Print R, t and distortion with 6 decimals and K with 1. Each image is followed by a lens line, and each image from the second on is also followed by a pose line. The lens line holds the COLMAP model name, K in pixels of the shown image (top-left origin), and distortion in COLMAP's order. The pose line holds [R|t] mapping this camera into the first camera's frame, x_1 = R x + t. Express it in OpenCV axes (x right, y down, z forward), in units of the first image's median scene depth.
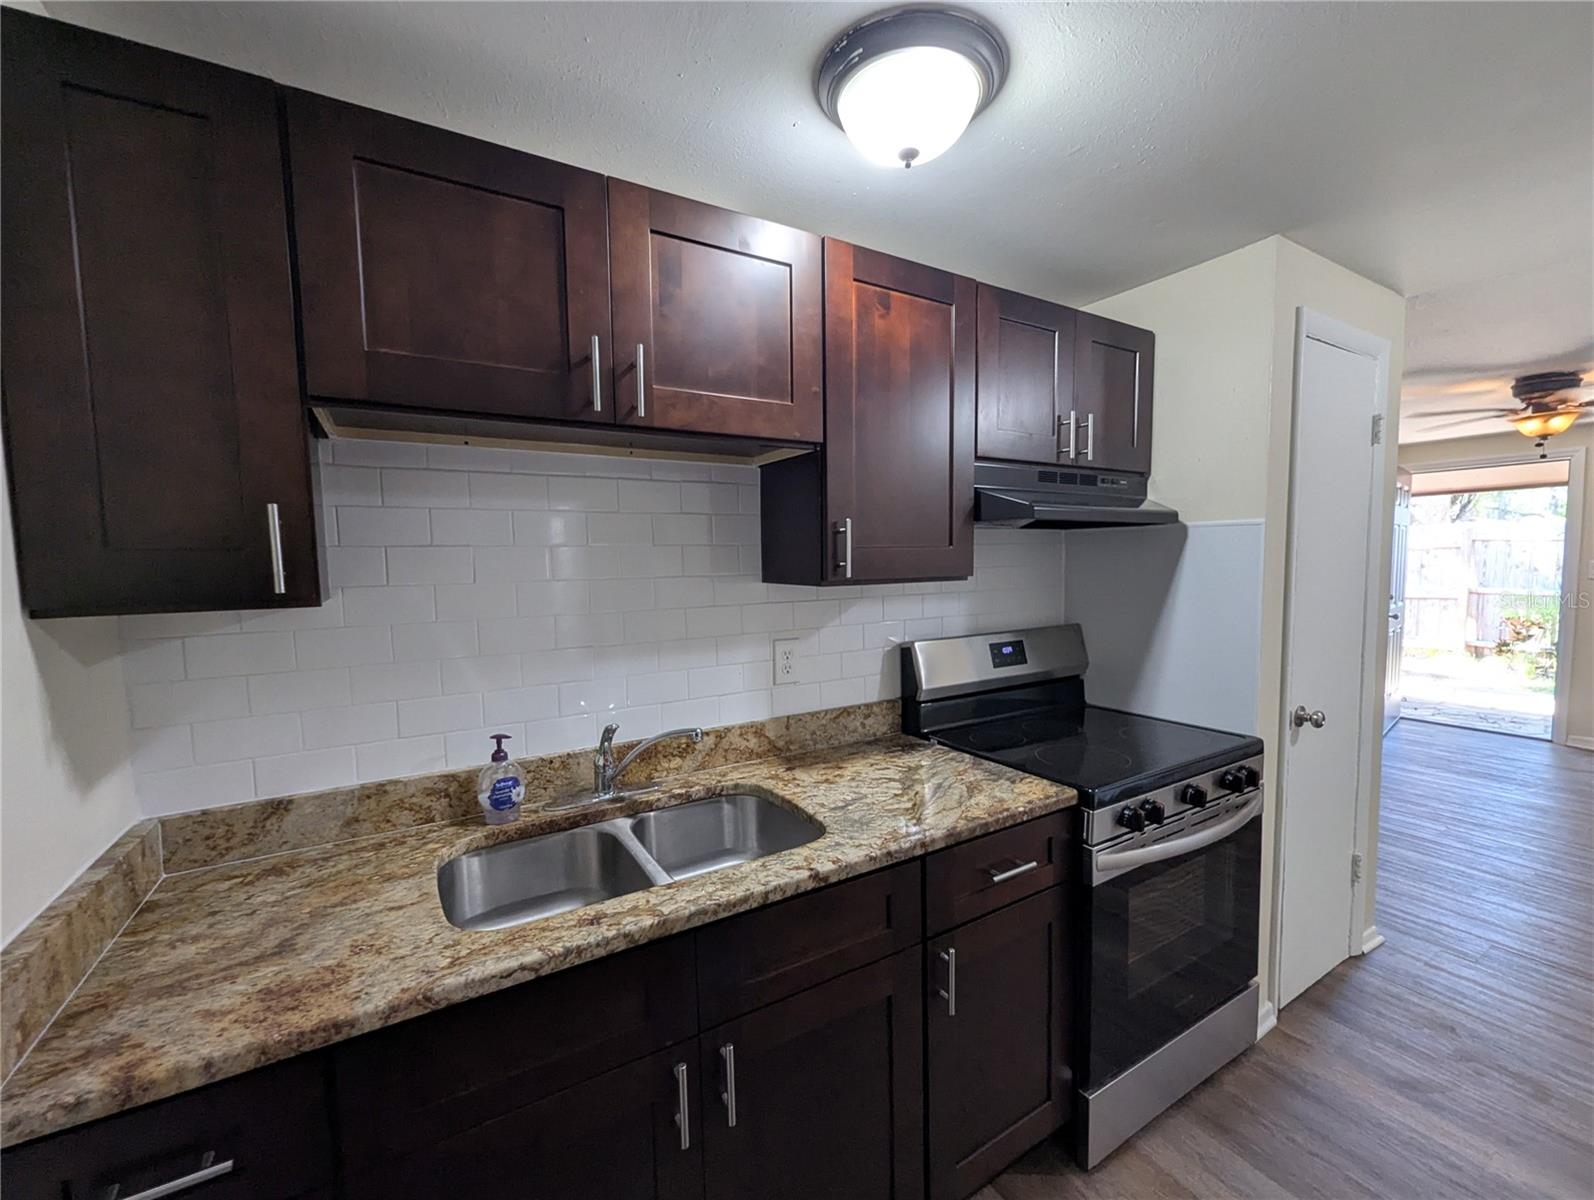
lens RADIAL K [[663.1, 0, 804.2], [0, 663.1, 604.4], [0, 0, 1]] dist [0.001519, 0.000120]
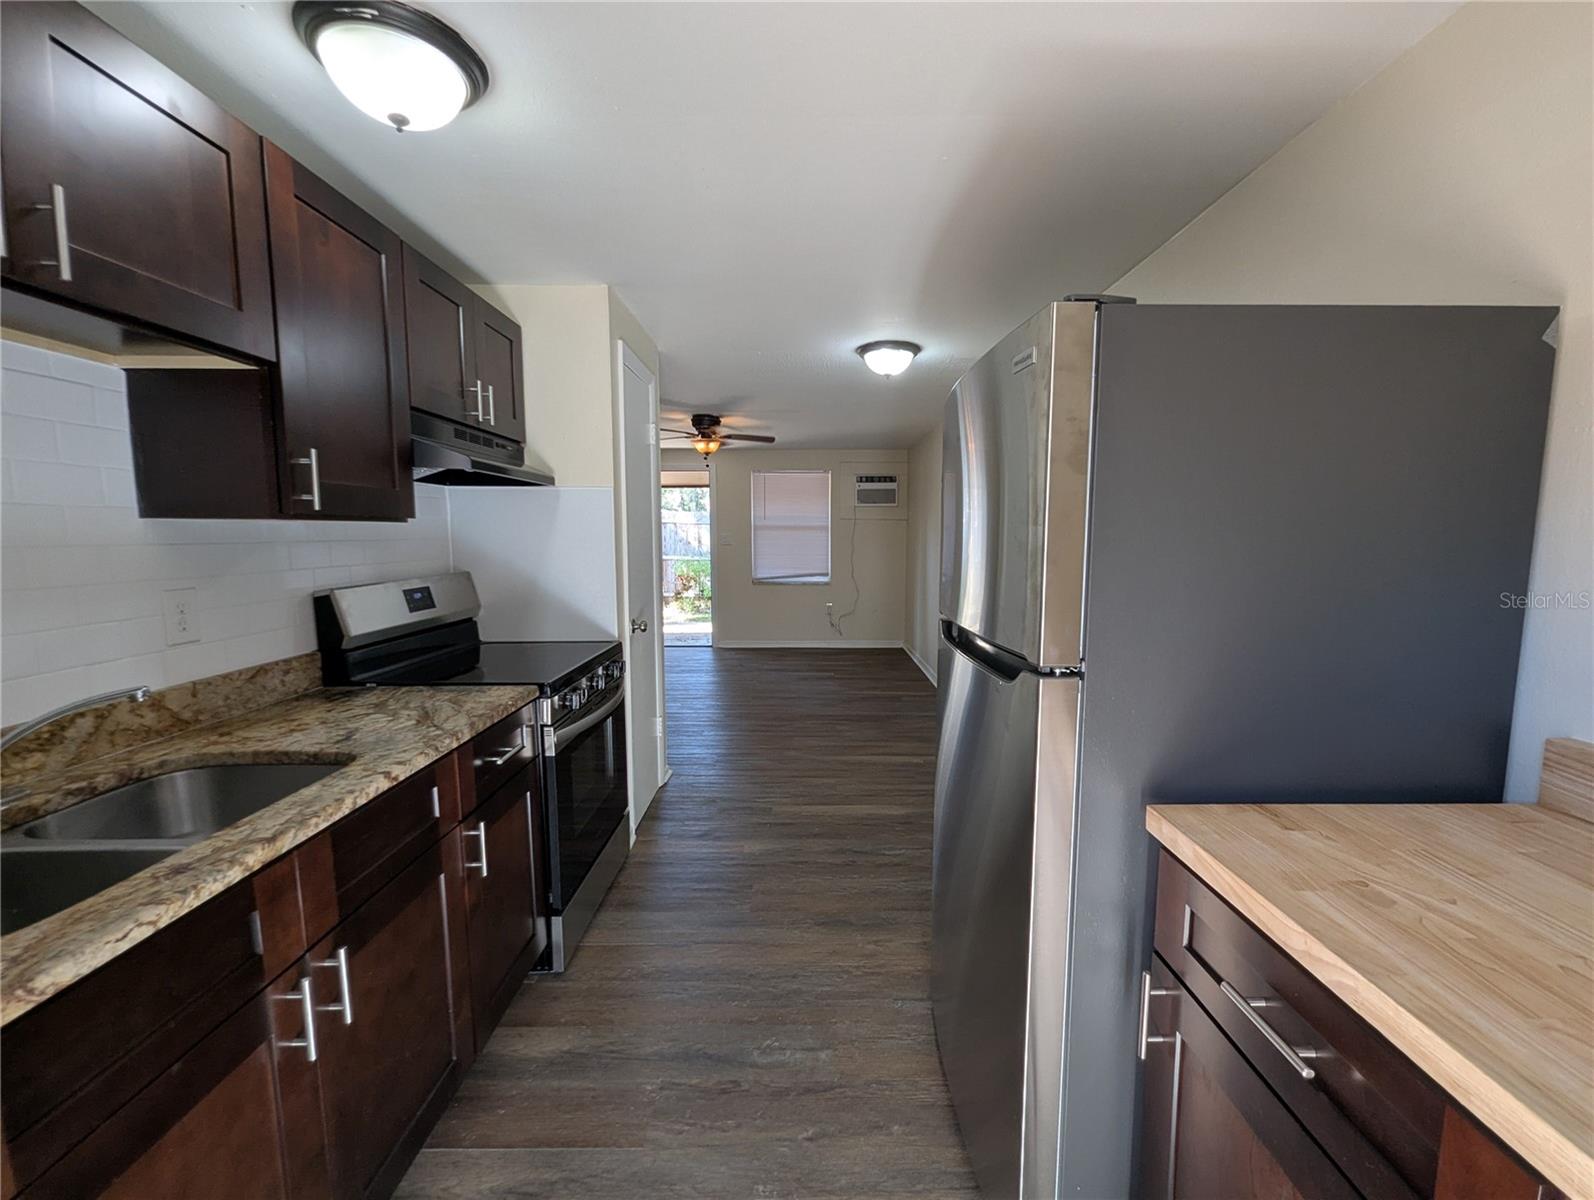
lens RADIAL K [[663.1, 0, 803.9], [0, 663.1, 598.9], [0, 0, 1]] dist [0.001519, 0.000120]
pose [[0.522596, -0.069683, 0.849728, -0.309966], [0.050333, 0.997438, 0.050841, 0.058674], [-0.851094, 0.016200, 0.524764, -0.086838]]
